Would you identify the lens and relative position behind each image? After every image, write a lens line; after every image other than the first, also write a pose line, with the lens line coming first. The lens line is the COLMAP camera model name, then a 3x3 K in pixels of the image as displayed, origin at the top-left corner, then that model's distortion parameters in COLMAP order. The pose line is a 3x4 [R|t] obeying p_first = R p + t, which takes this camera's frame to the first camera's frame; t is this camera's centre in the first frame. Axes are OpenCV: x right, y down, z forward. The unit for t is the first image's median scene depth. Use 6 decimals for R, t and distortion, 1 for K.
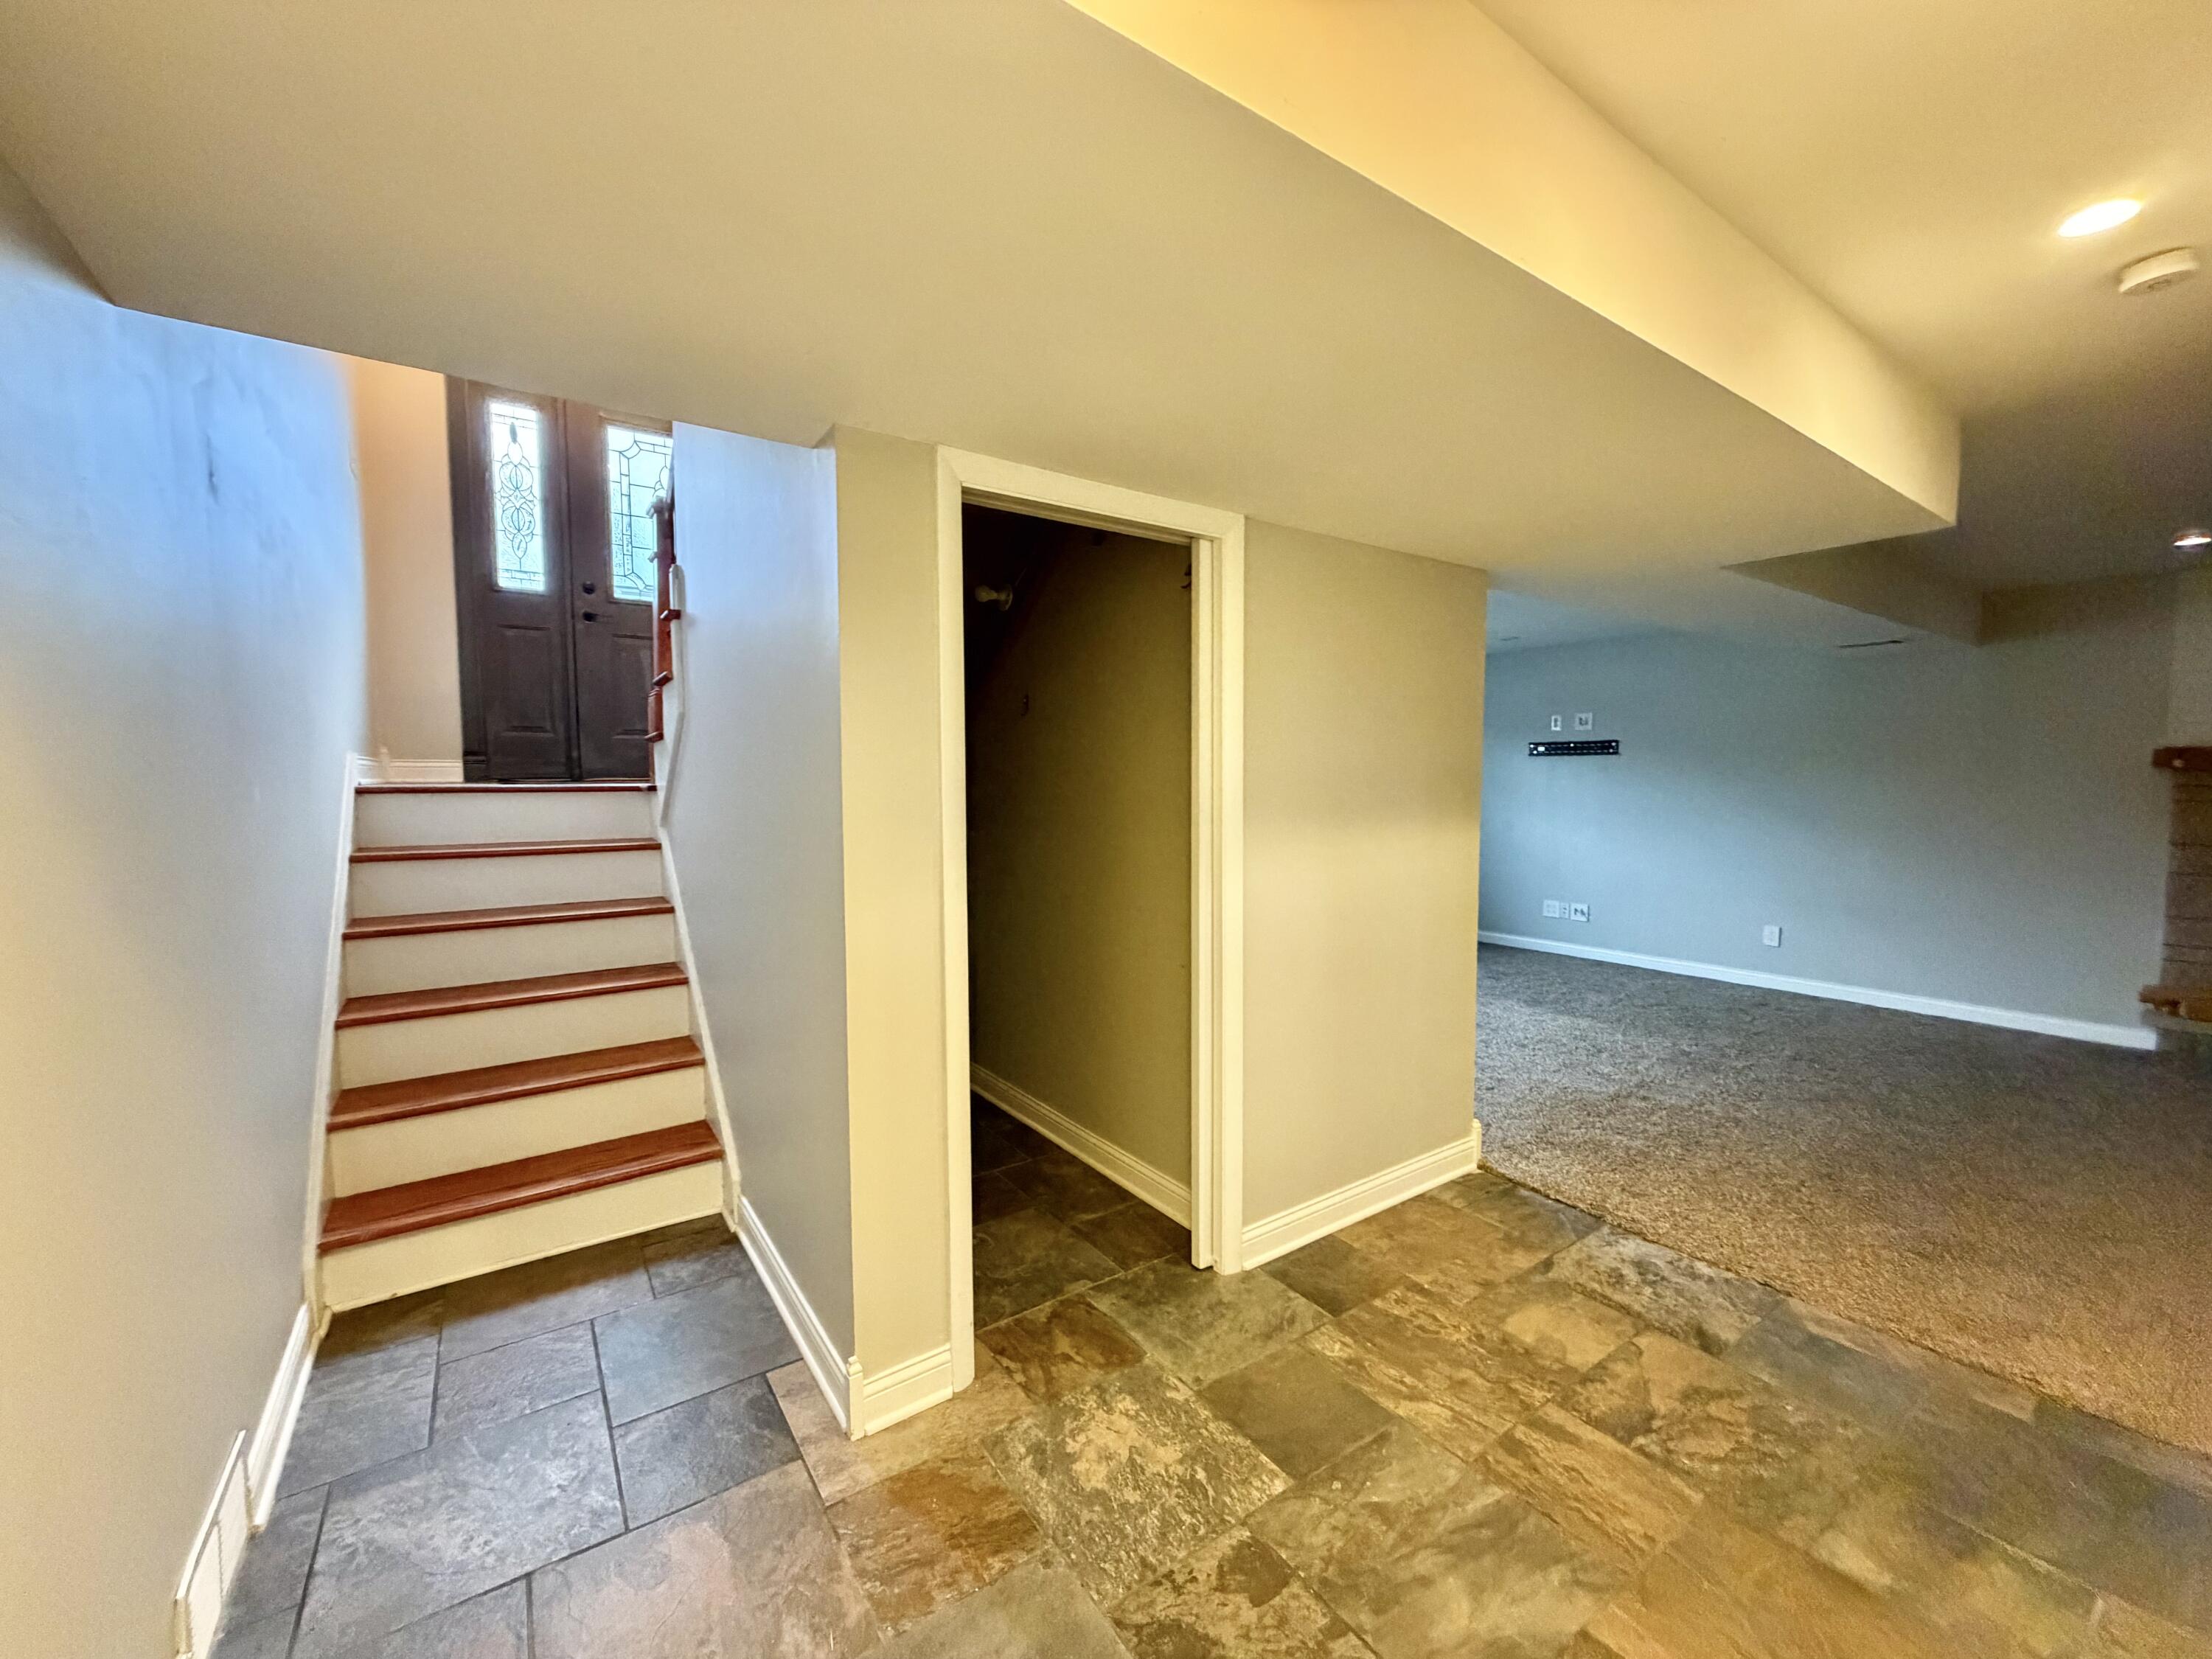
lens RADIAL K [[881.9, 0, 1103.1], [0, 881.9, 823.6], [0, 0, 1]] dist [-0.000138, 0.000487]
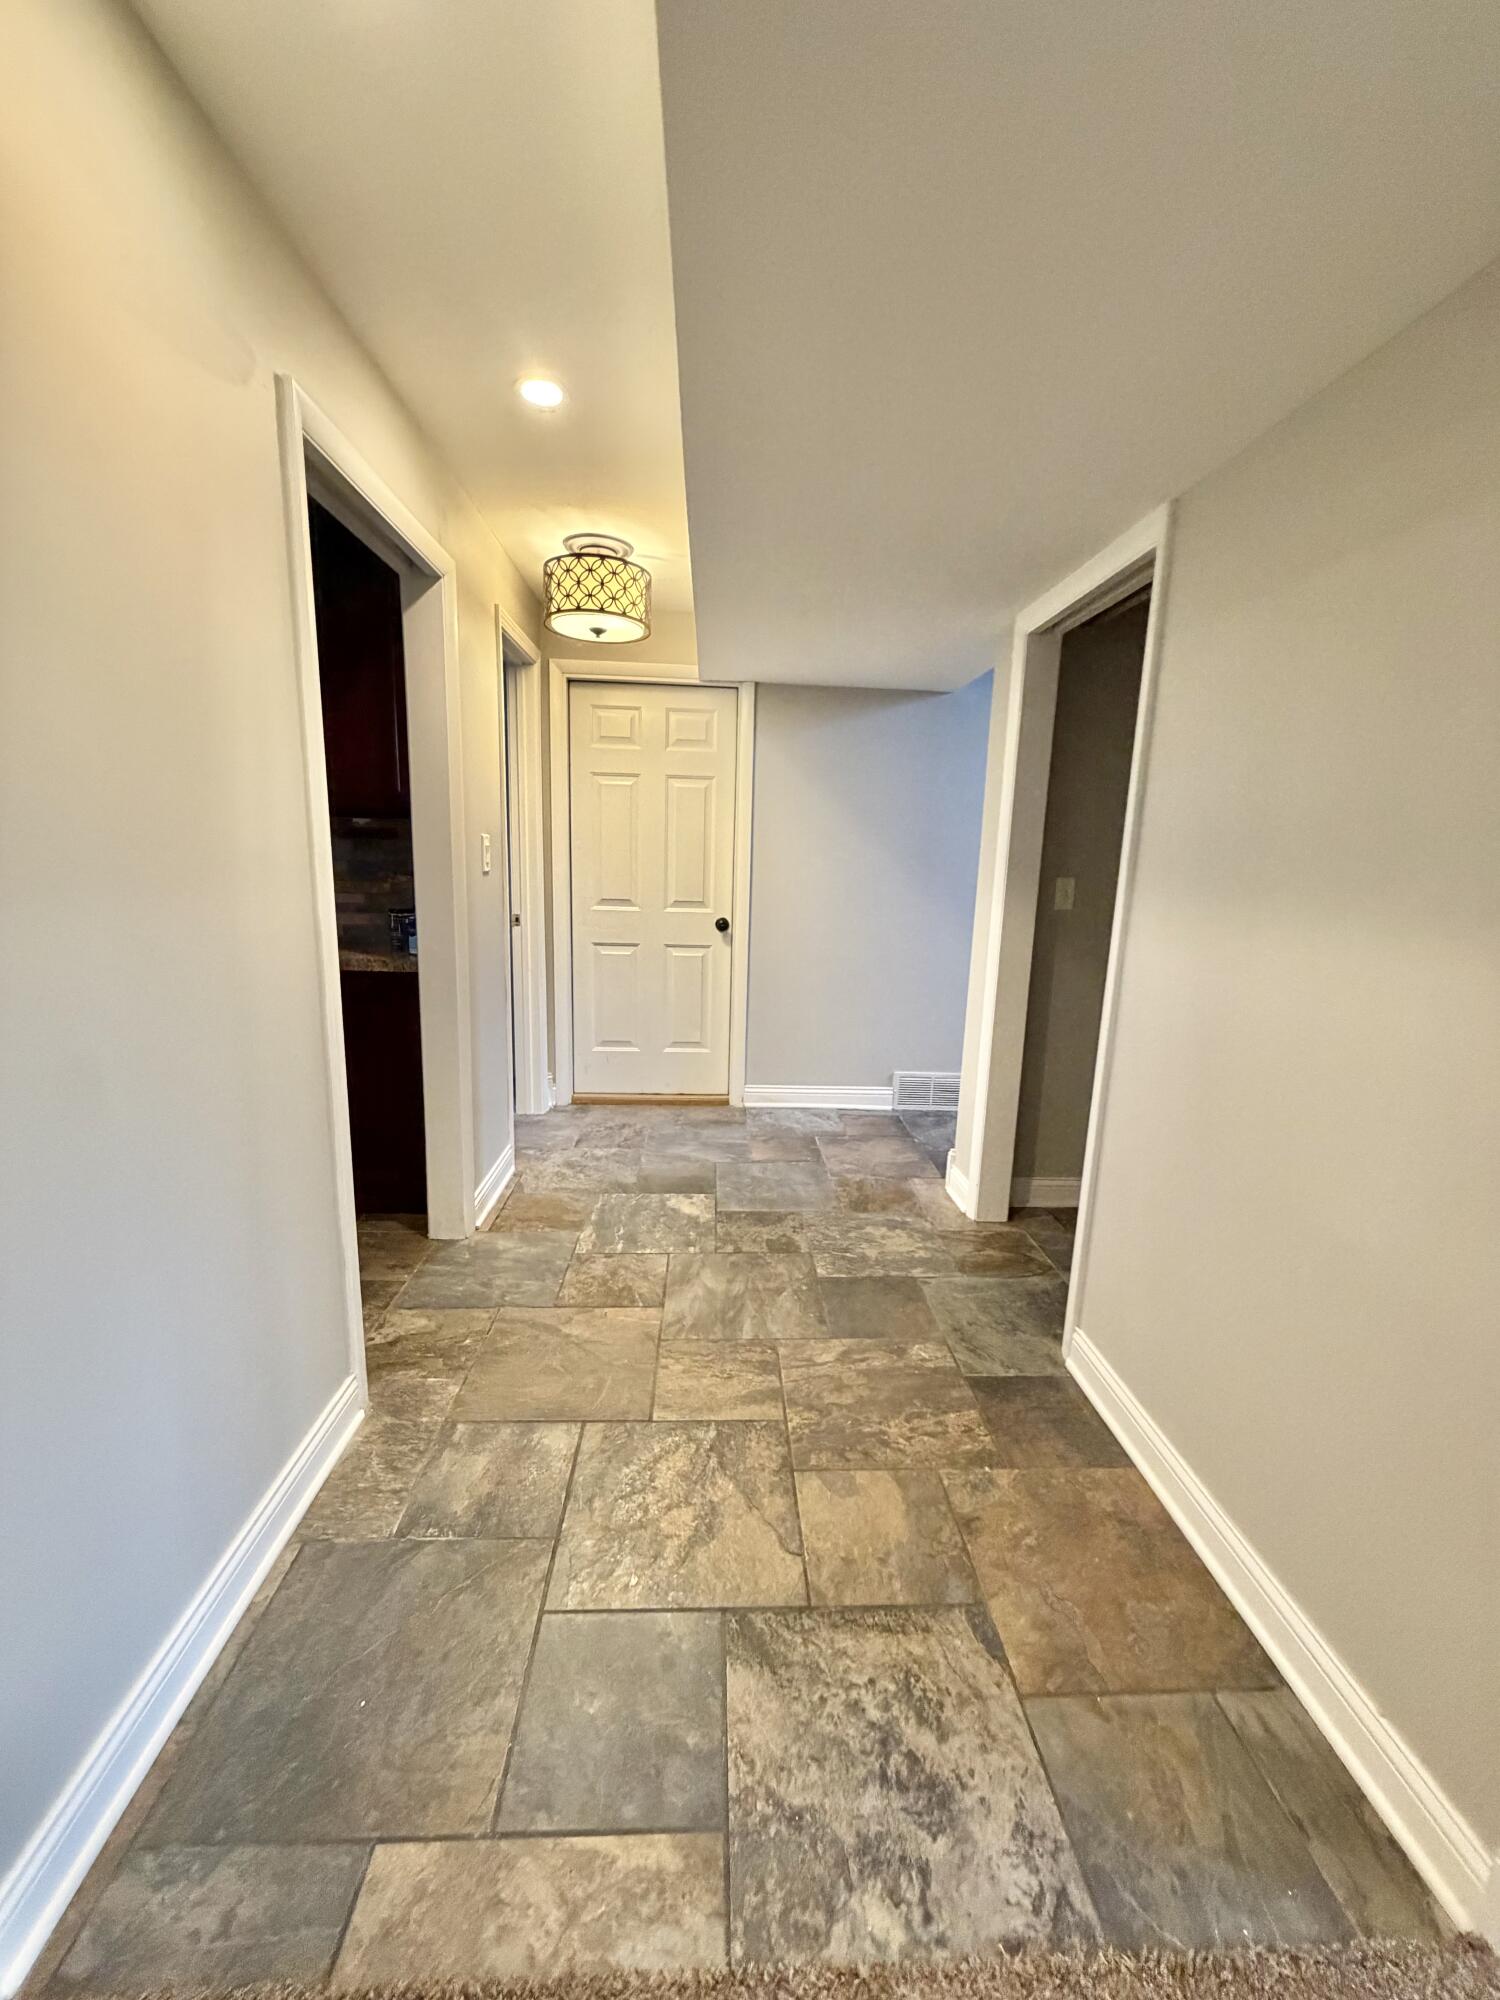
lens RADIAL K [[797.4, 0, 749.4], [0, 797.4, 998.0], [0, 0, 1]] dist [-0.000138, 0.000487]
pose [[-0.528715, 0.139189, -0.837309, 1.168752], [-0.075204, 0.974902, 0.209549, -0.029408], [0.845461, 0.173761, -0.504978, 1.263962]]
